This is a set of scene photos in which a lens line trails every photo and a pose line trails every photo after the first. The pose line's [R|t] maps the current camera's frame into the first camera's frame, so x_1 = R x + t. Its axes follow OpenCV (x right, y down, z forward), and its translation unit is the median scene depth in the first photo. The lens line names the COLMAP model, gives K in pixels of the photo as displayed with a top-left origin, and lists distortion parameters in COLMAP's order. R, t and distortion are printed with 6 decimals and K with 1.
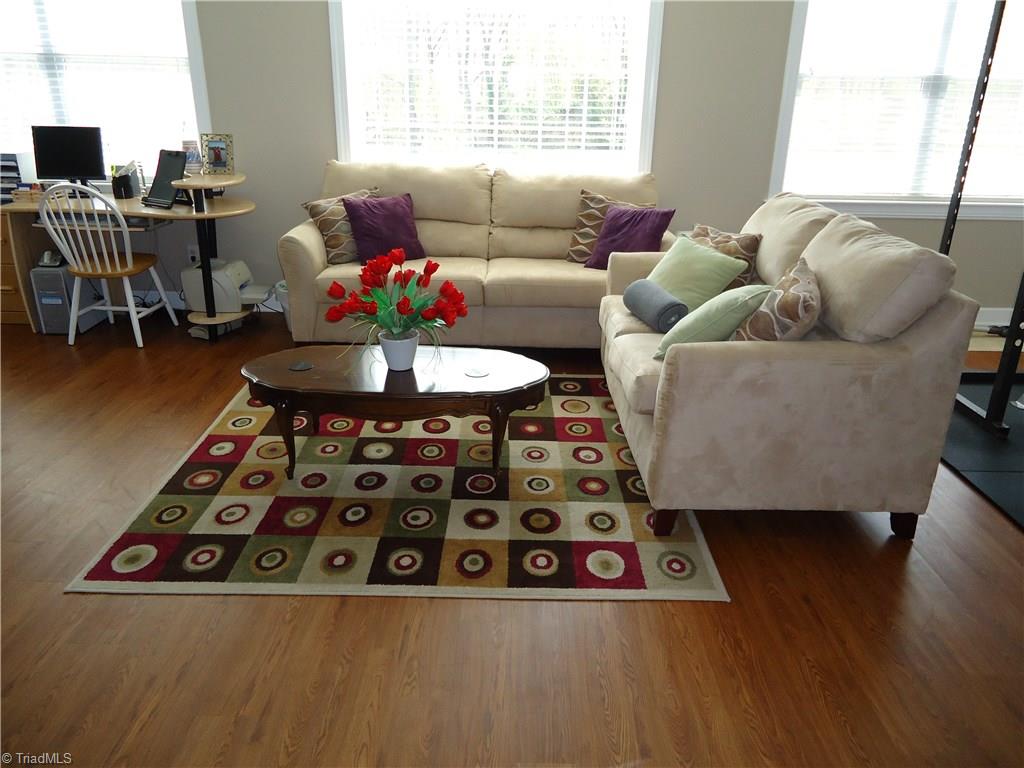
lens RADIAL K [[750.9, 0, 512.0], [0, 750.9, 384.0], [0, 0, 1]] dist [0.003597, 0.004870]
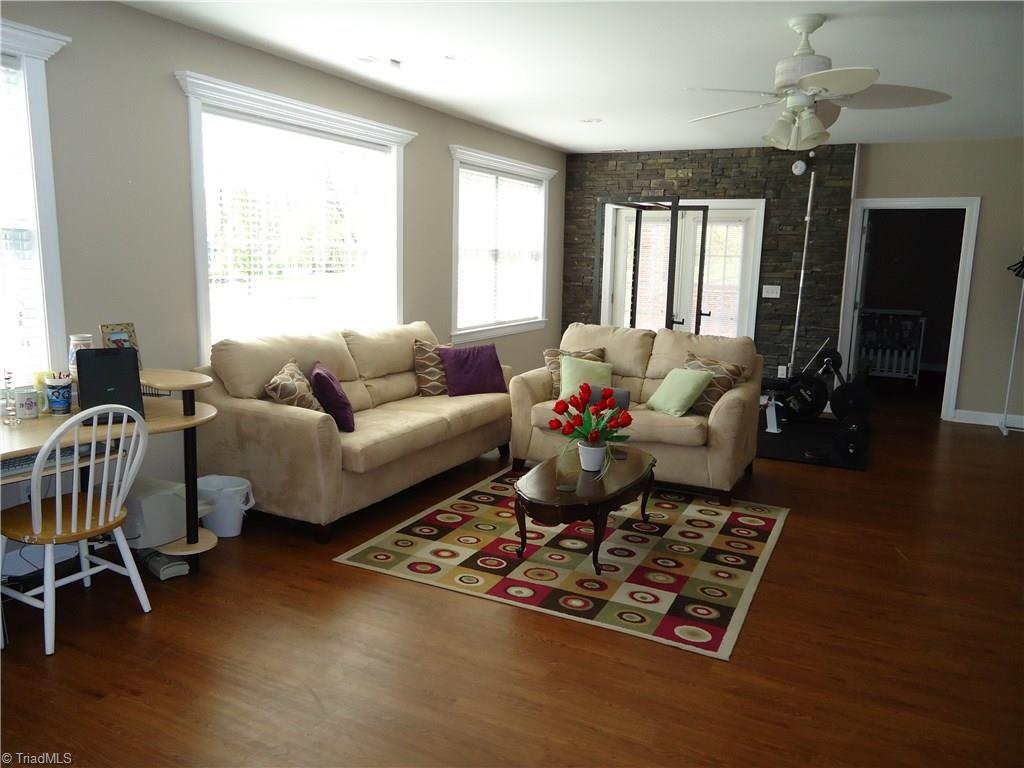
lens RADIAL K [[750.9, 0, 512.0], [0, 750.9, 384.0], [0, 0, 1]] dist [0.003597, 0.004870]
pose [[0.440906, -0.161450, 0.882913, -1.498409], [0.307142, 0.951441, 0.020601, -0.261414], [-0.843365, 0.262097, 0.469084, 0.477440]]
